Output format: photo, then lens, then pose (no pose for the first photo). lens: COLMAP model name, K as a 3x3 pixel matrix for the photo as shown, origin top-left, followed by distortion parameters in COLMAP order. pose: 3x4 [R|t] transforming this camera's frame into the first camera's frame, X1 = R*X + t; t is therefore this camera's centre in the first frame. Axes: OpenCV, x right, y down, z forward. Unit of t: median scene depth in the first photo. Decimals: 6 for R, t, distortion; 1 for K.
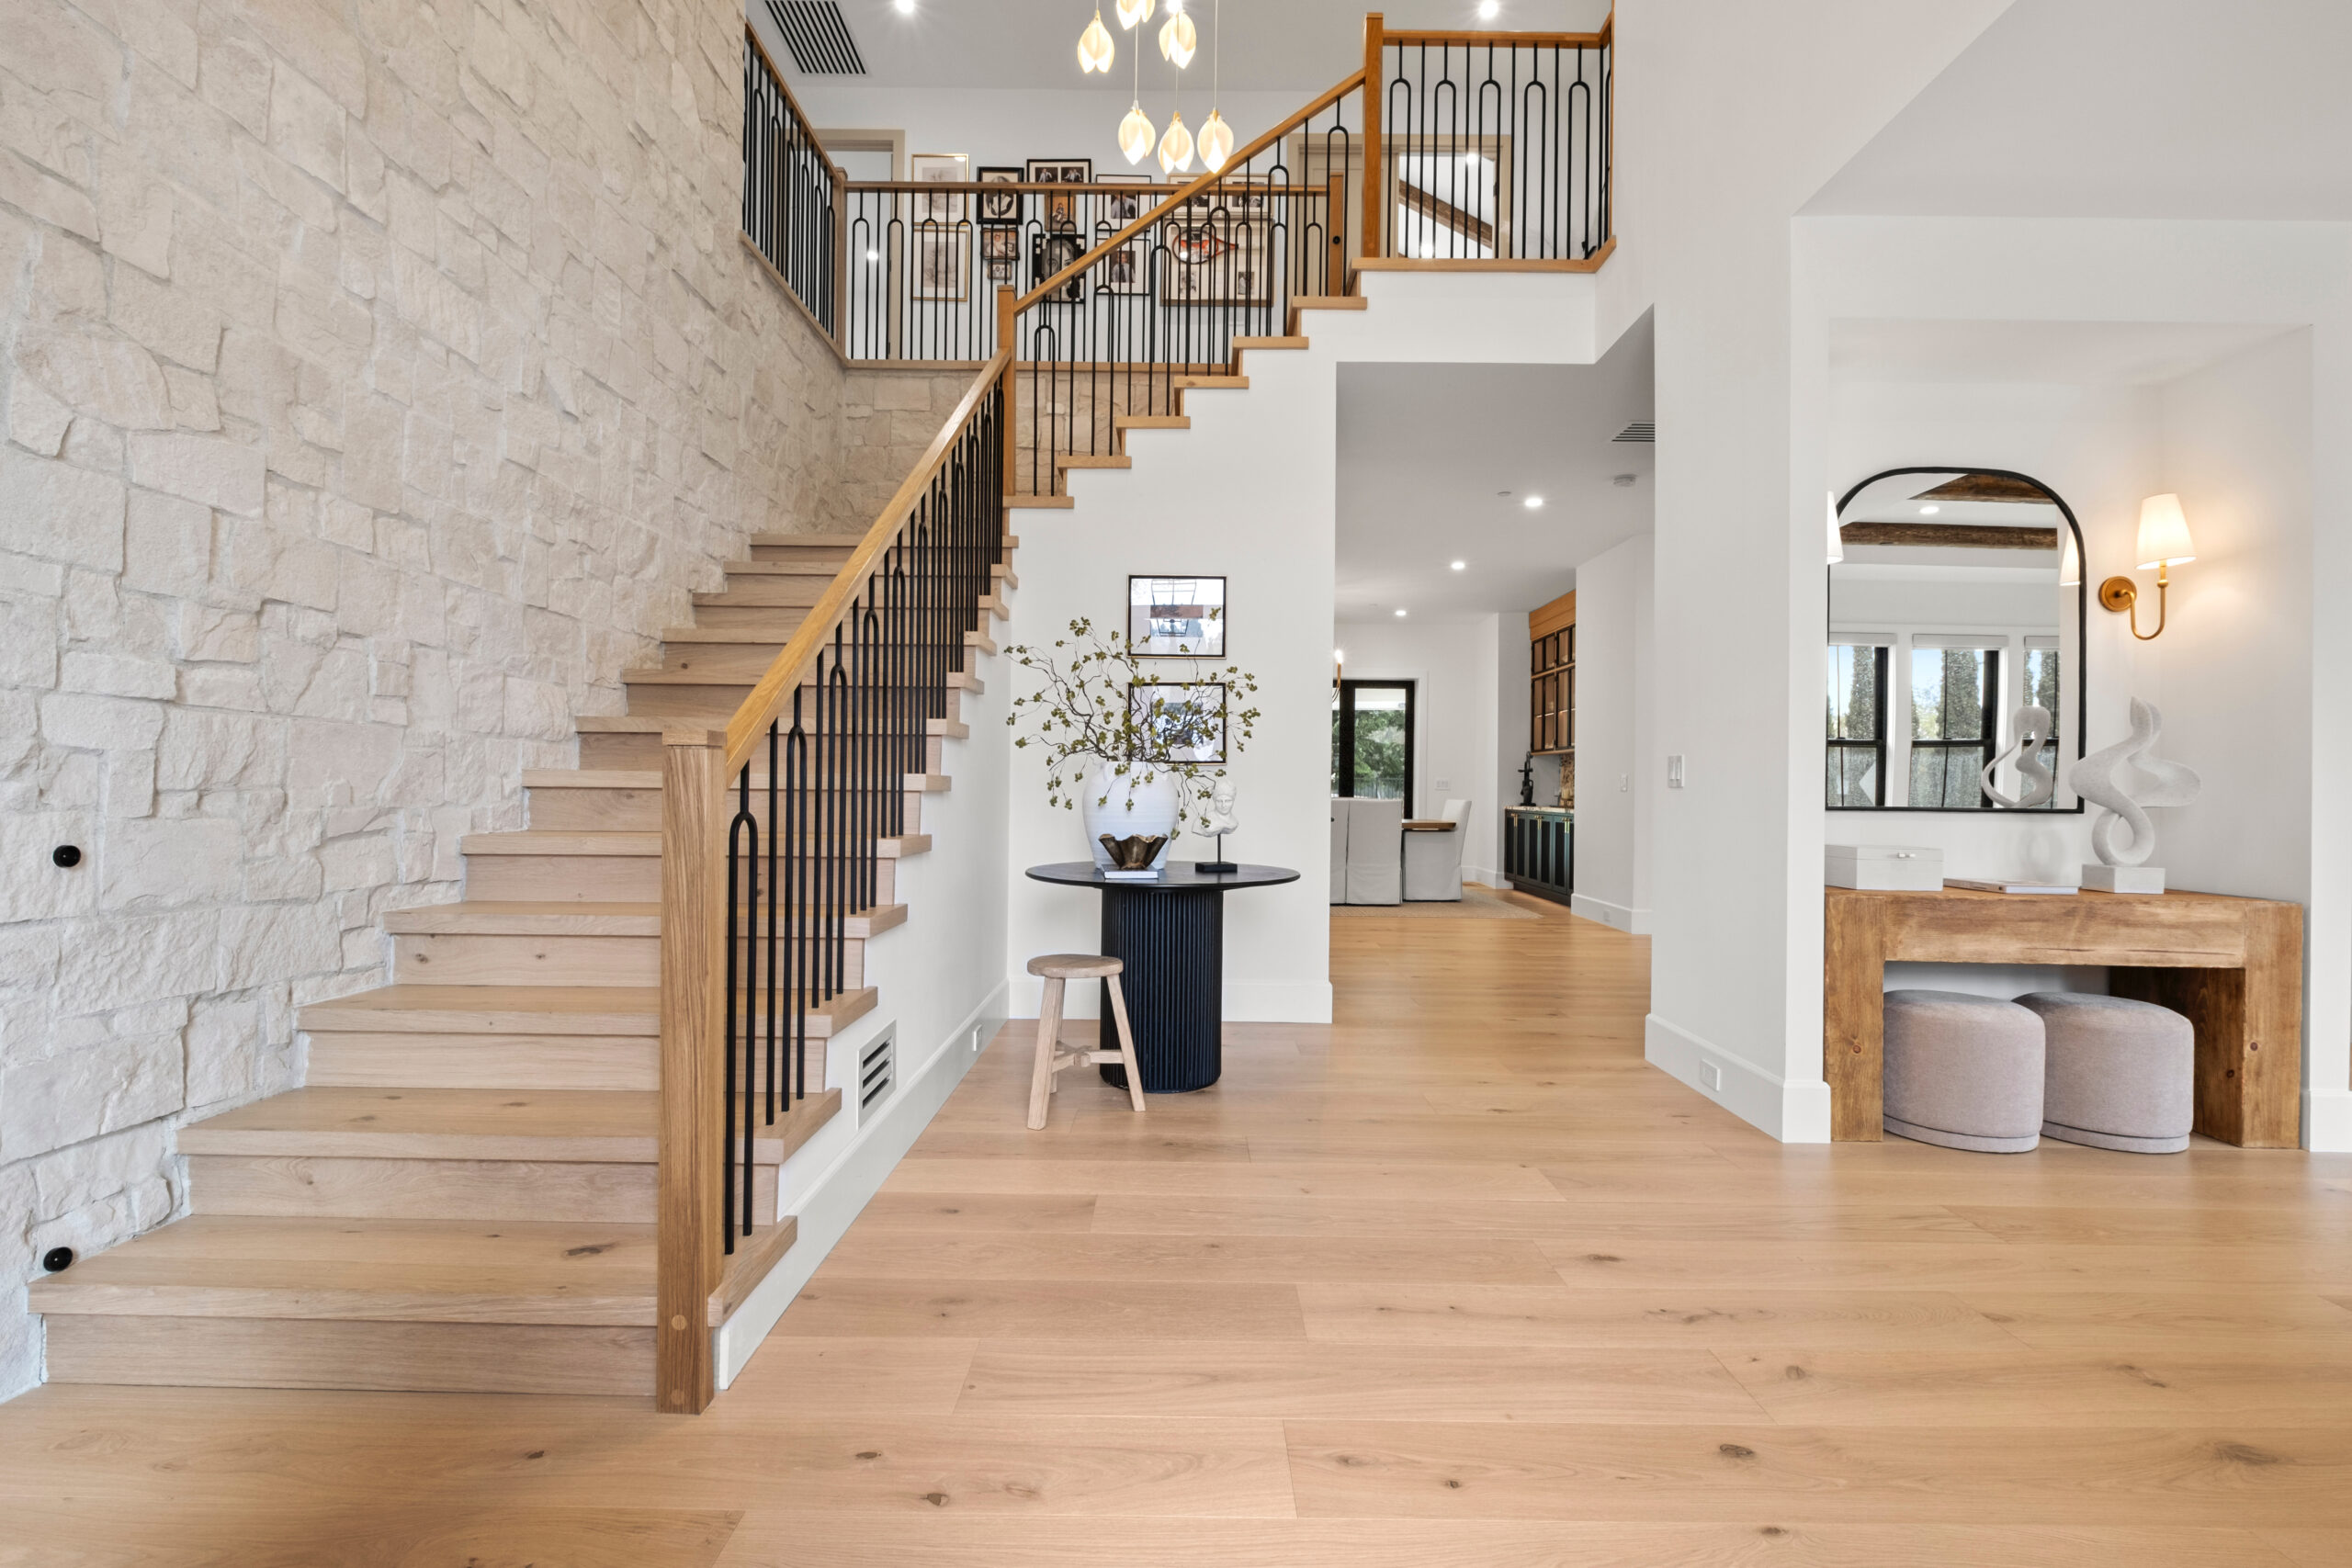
lens RADIAL K [[1028.7, 0, 1178.4], [0, 1028.7, 787.3], [0, 0, 1]] dist [-0.003337, -0.000363]
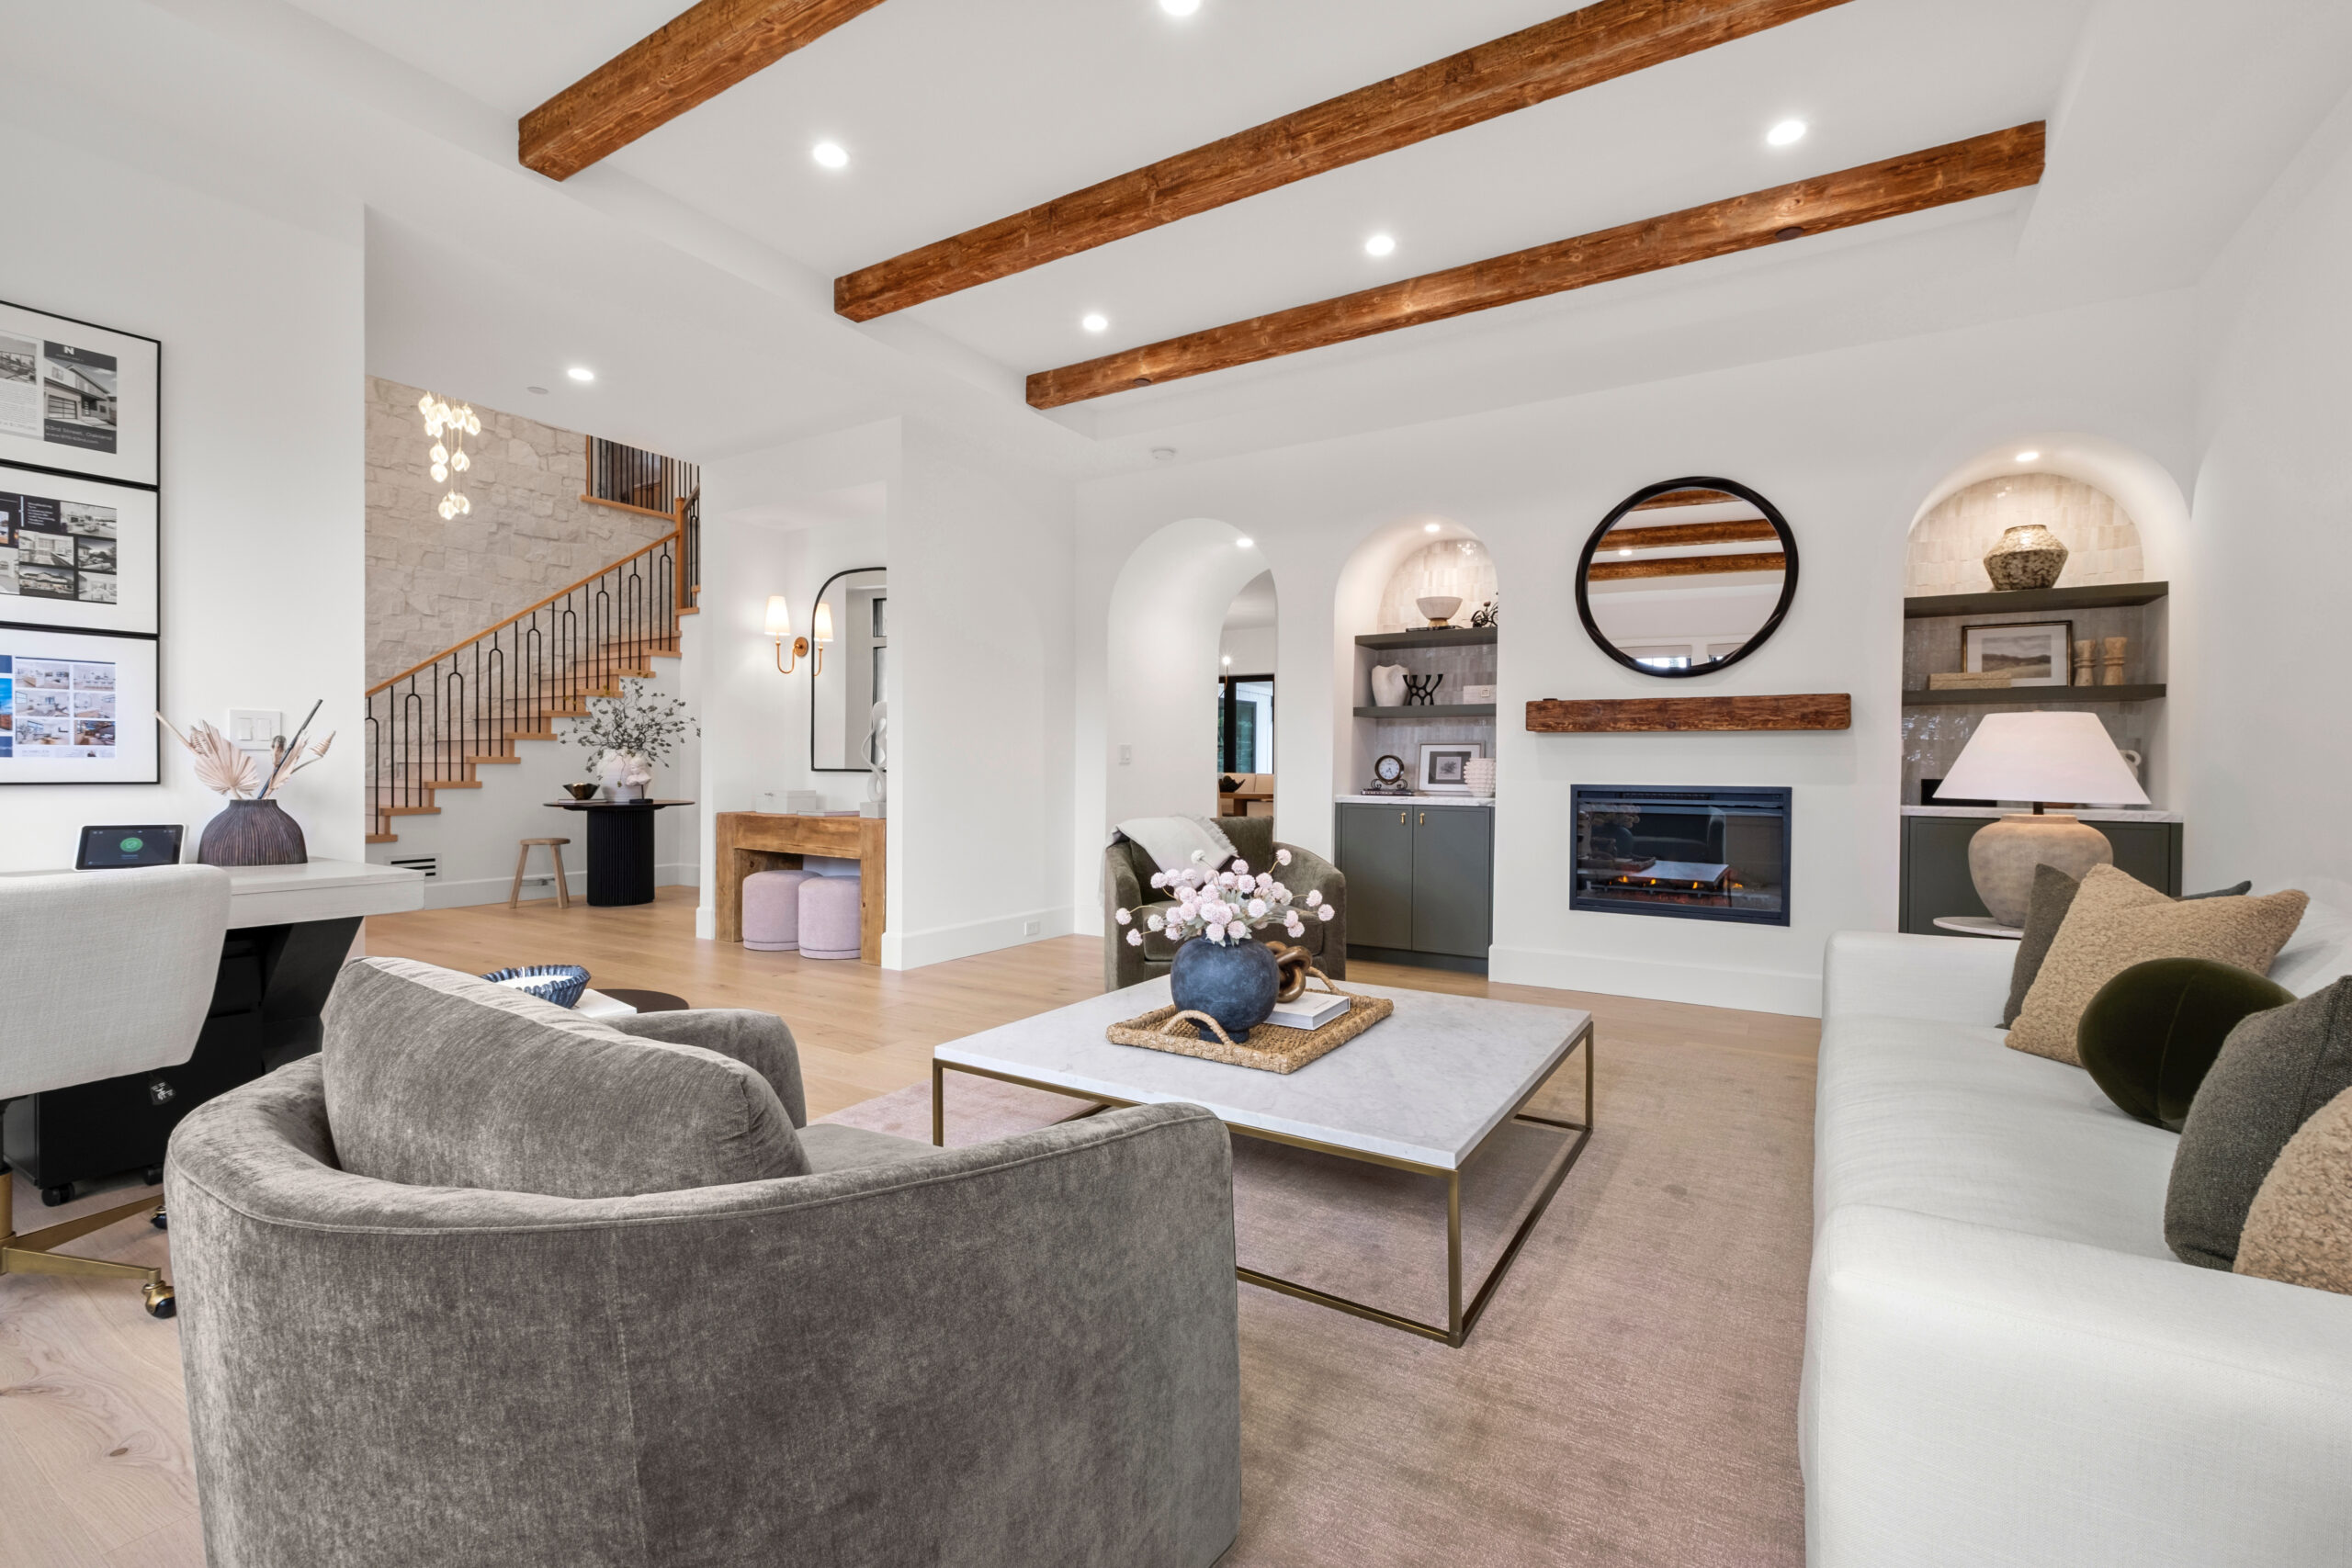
lens RADIAL K [[1028.7, 0, 1180.5], [0, 1028.7, 778.1], [0, 0, 1]] dist [-0.003337, -0.000363]
pose [[0.850317, -0.000132, -0.526271, 2.014544], [0.002505, 0.999990, 0.003797, 0.029105], [0.526265, -0.004547, 0.850308, -0.153634]]
